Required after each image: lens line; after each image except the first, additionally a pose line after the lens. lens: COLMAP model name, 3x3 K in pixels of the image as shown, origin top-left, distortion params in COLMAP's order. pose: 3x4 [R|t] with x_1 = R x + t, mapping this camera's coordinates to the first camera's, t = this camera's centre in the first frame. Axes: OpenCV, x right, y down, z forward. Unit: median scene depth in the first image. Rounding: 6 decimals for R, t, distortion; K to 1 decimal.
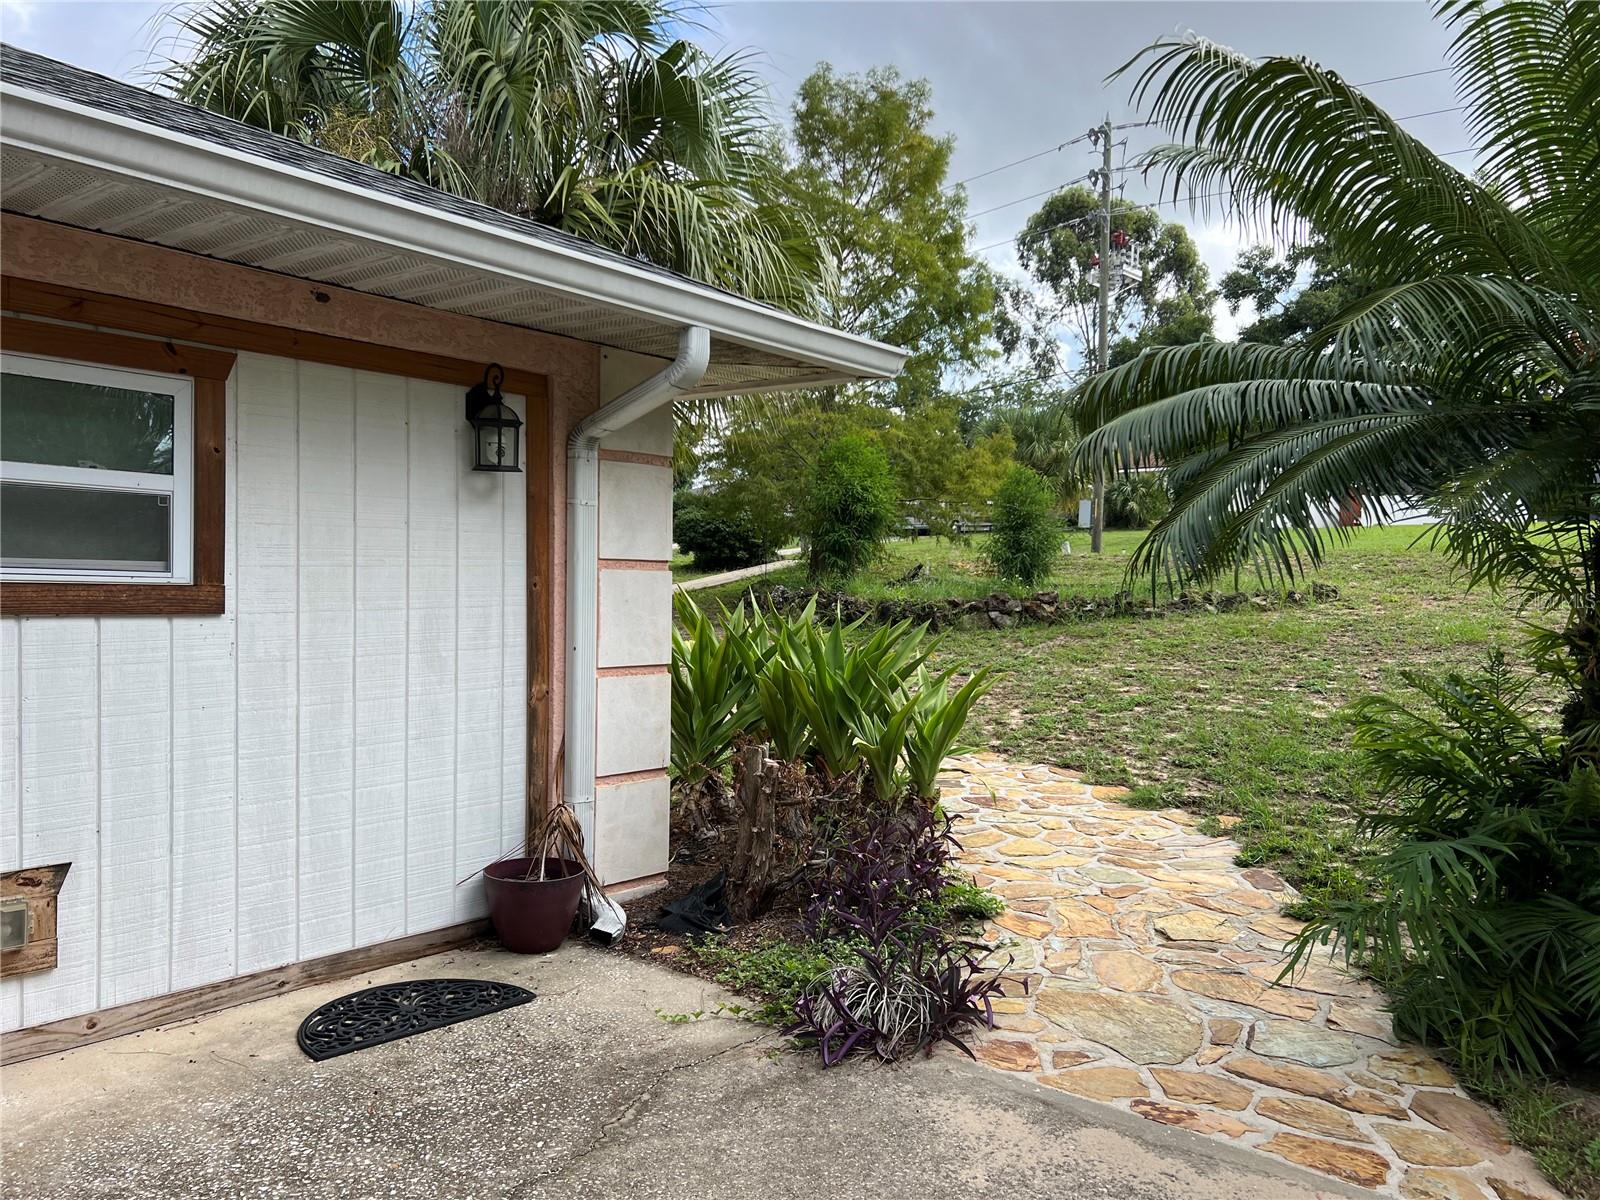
lens RADIAL K [[1224.0, 0, 803.8], [0, 1224.0, 601.9], [0, 0, 1]] dist [0.047998, -0.056415]
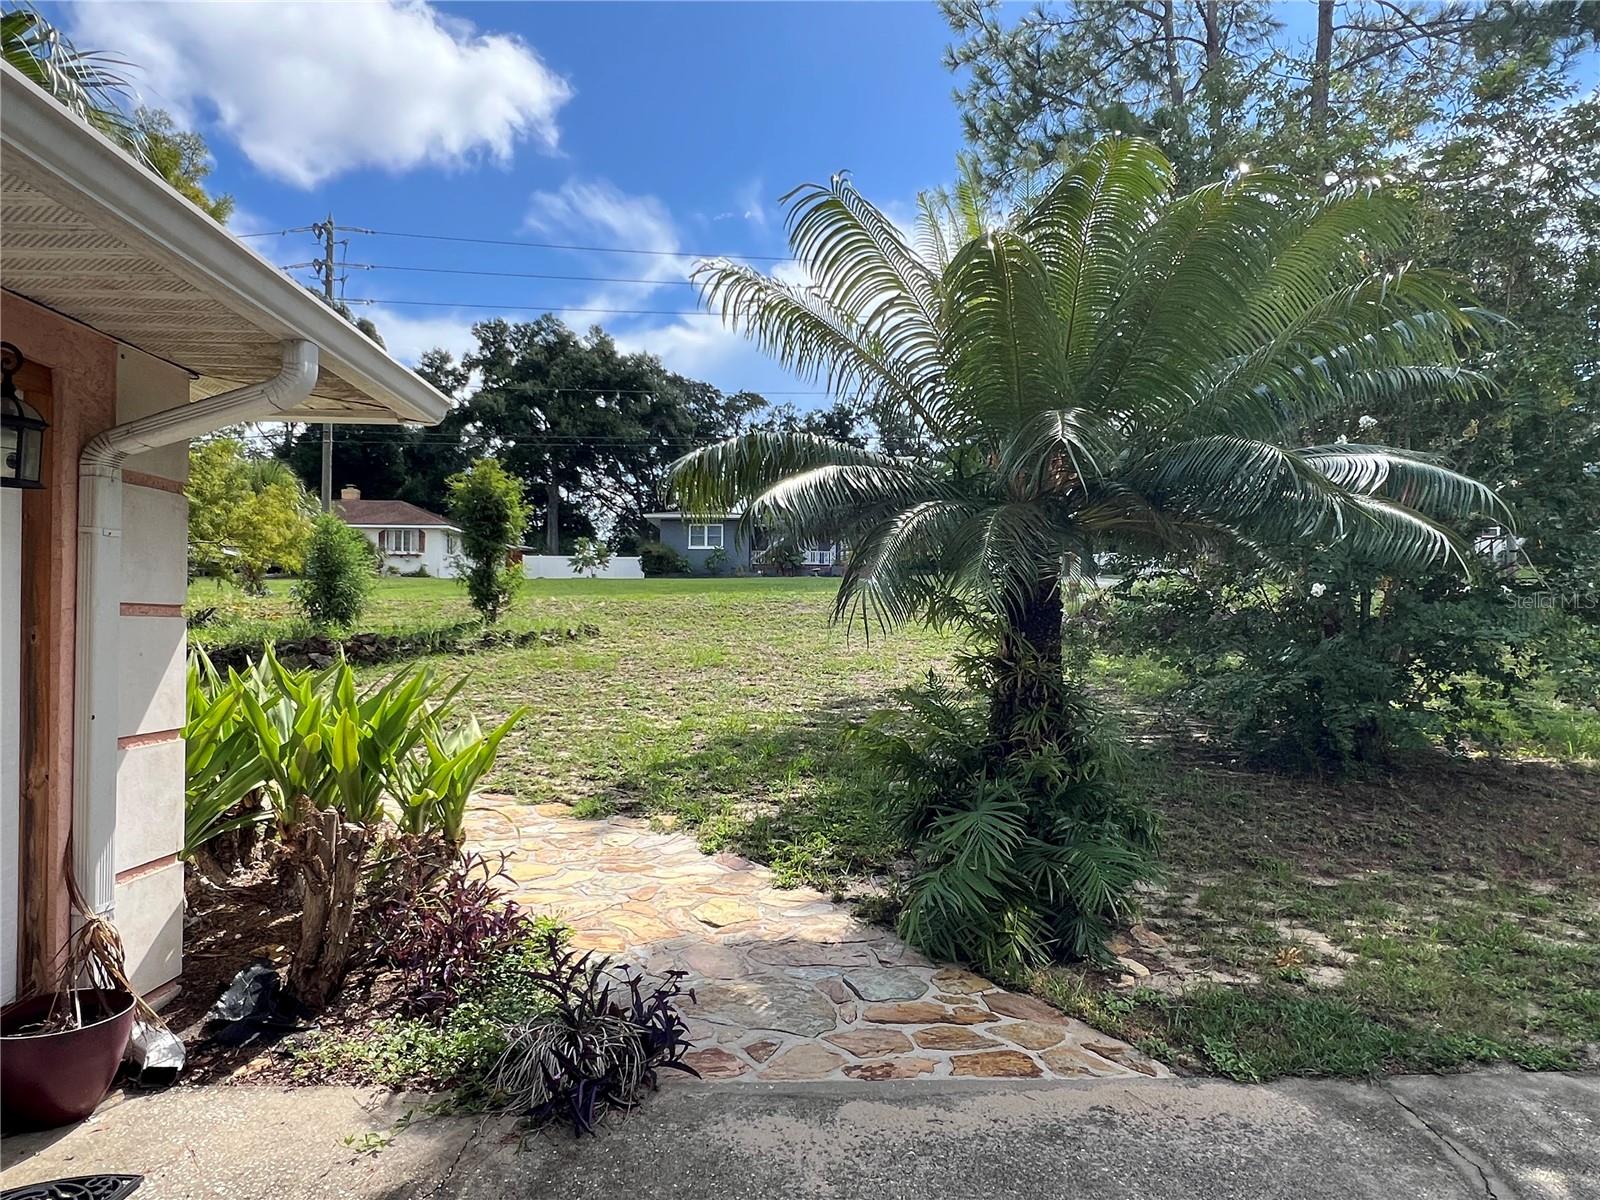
lens RADIAL K [[995.9, 0, 799.4], [0, 995.9, 600.4], [0, 0, 1]] dist [-0.013291, 0.008068]
pose [[0.741105, 0.005224, 0.671369, -0.285971], [0.019855, 0.999362, -0.029694, -0.009002], [-0.671096, 0.035337, 0.740528, 0.226783]]
